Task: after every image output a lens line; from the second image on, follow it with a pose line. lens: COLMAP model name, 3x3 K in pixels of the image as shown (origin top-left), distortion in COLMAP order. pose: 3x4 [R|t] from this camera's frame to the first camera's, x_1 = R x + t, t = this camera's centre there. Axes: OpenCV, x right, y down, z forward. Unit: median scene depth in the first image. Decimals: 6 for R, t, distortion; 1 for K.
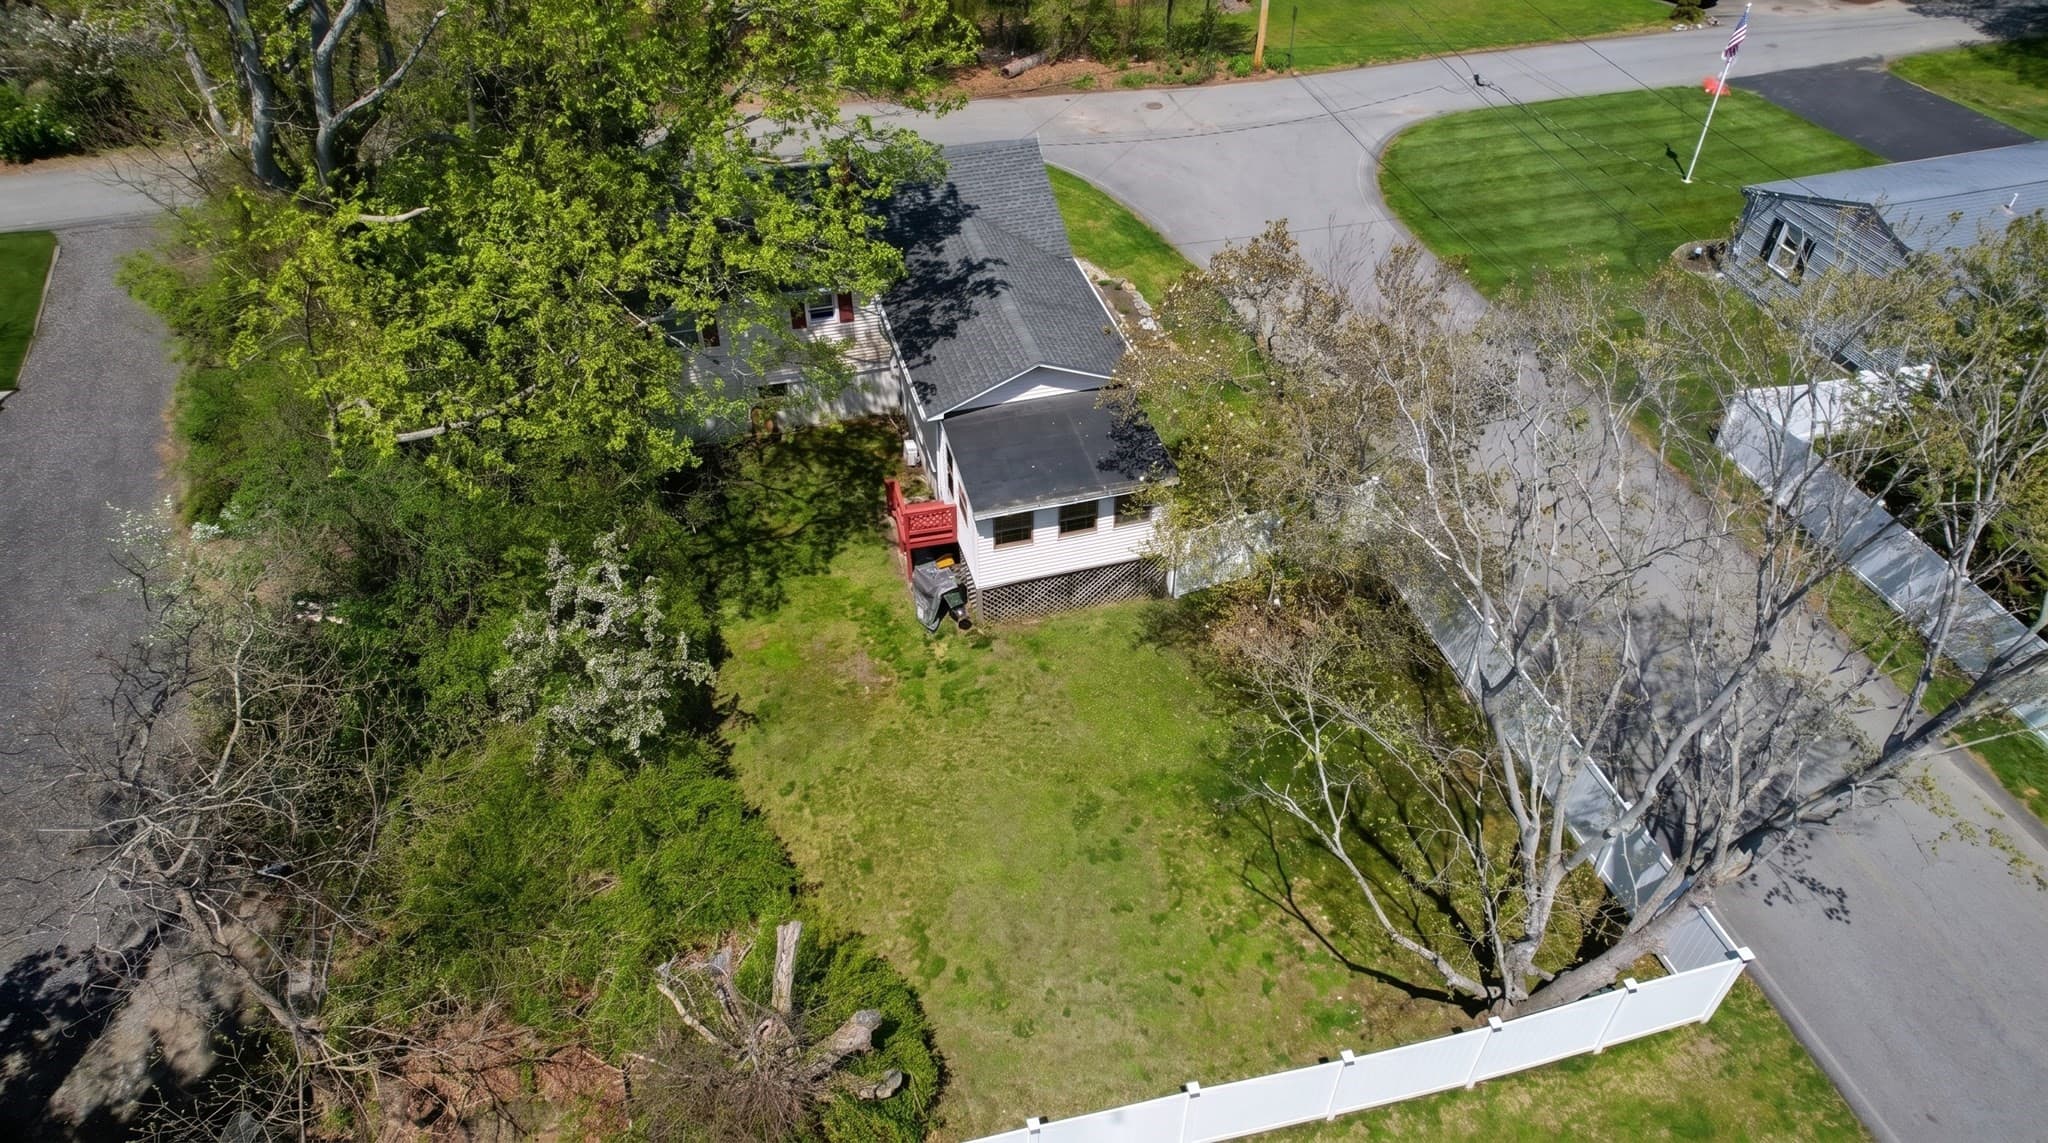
lens RADIAL K [[1290.2, 0, 1024.0], [0, 1290.2, 571.5], [0, 0, 1]] dist [-0.014750, 0.000824]
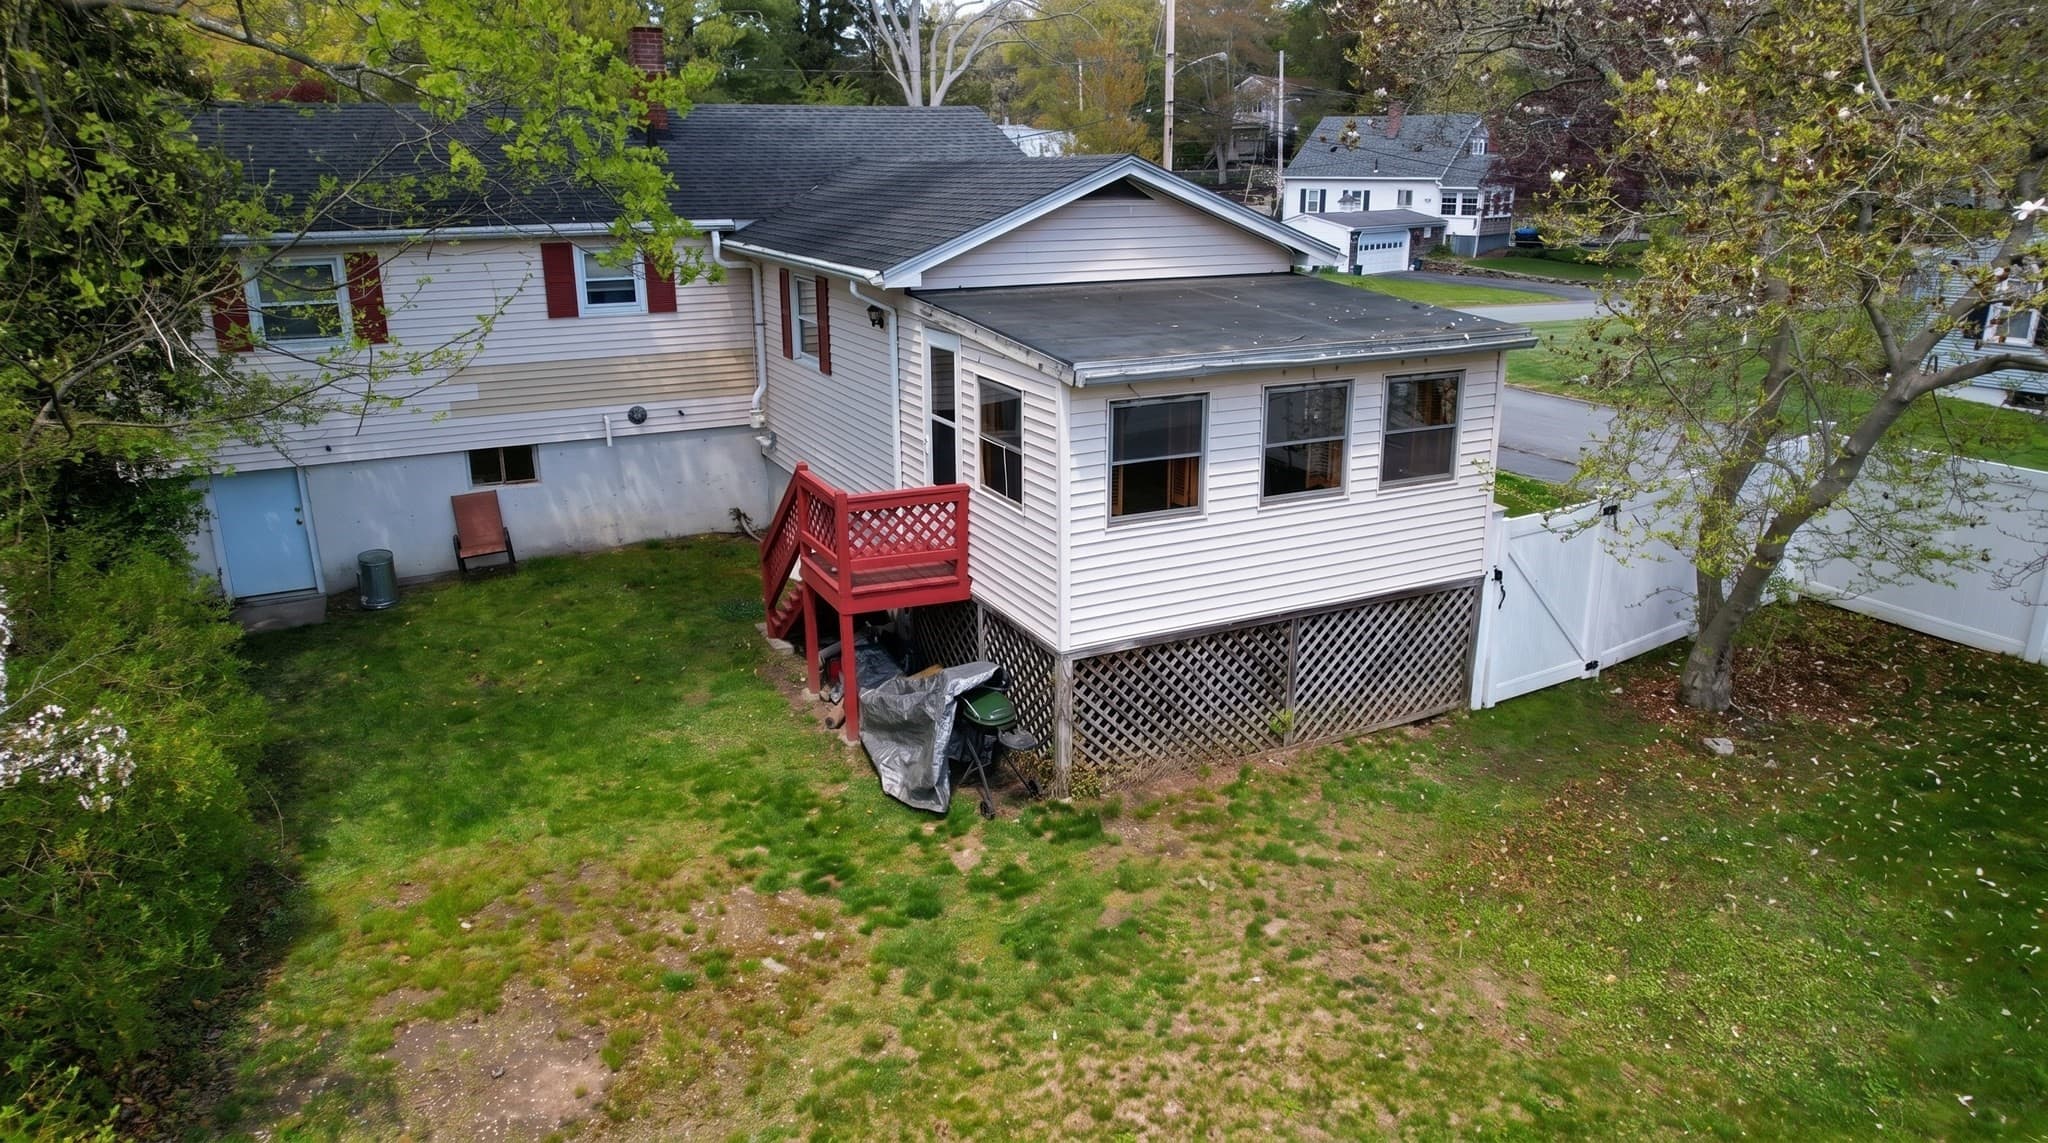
lens RADIAL K [[1290.2, 0, 1024.0], [0, 1290.2, 571.5], [0, 0, 1]] dist [-0.014750, 0.000824]
pose [[0.982353, -0.055323, 0.178669, -0.109647], [0.124181, 0.907247, -0.401849, 0.135934], [-0.139865, 0.416944, 0.898106, 0.665824]]
